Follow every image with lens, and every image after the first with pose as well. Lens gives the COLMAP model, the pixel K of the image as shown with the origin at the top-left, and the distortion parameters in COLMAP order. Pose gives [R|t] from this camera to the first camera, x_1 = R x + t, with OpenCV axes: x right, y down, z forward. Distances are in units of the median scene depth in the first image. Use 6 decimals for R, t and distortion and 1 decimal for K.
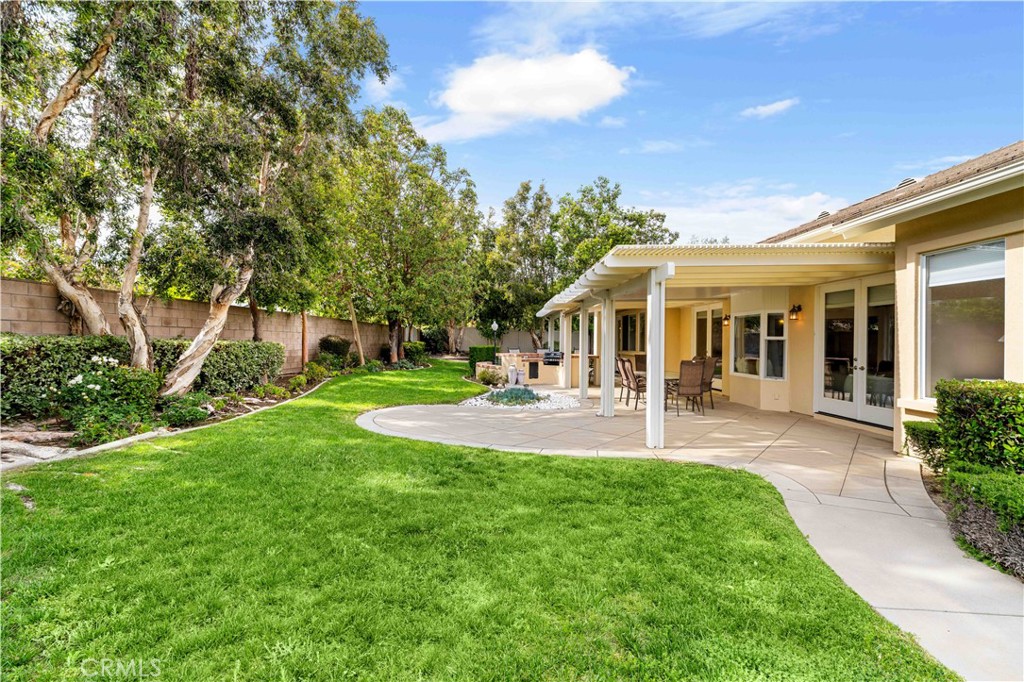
lens RADIAL K [[421.9, 0, 517.1], [0, 421.9, 344.0], [0, 0, 1]] dist [0.018511, -0.000109]
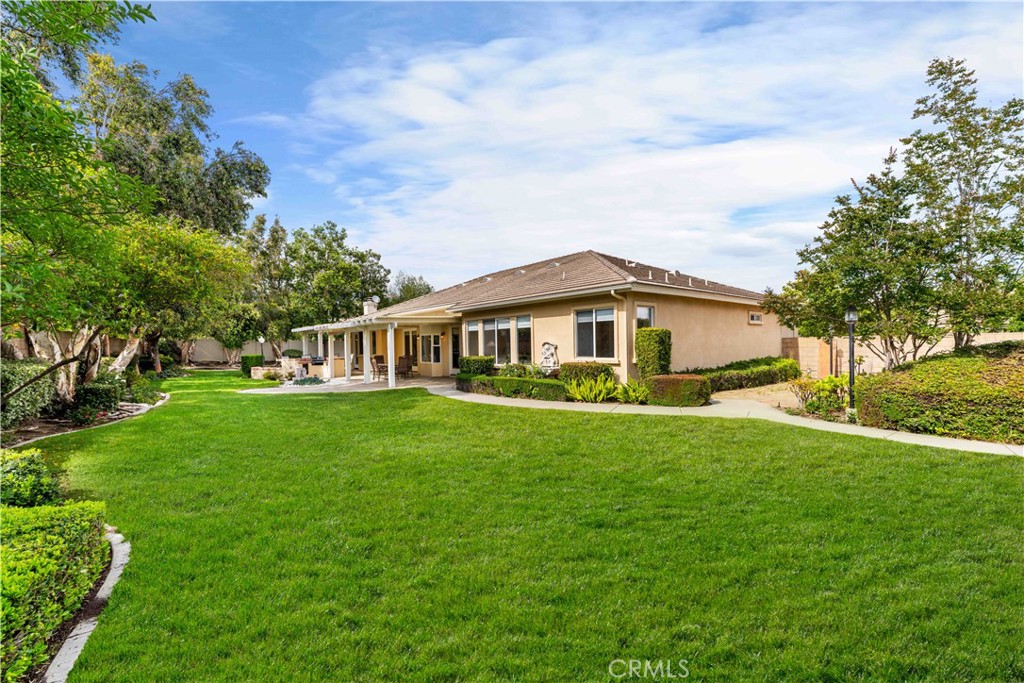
lens RADIAL K [[421.9, 0, 517.1], [0, 421.9, 344.5], [0, 0, 1]] dist [0.018511, -0.000109]
pose [[0.790637, -0.031834, 0.611457, -0.203832], [0.034223, 0.999384, 0.007779, -0.010239], [-0.611328, 0.014775, 0.791239, -0.488782]]
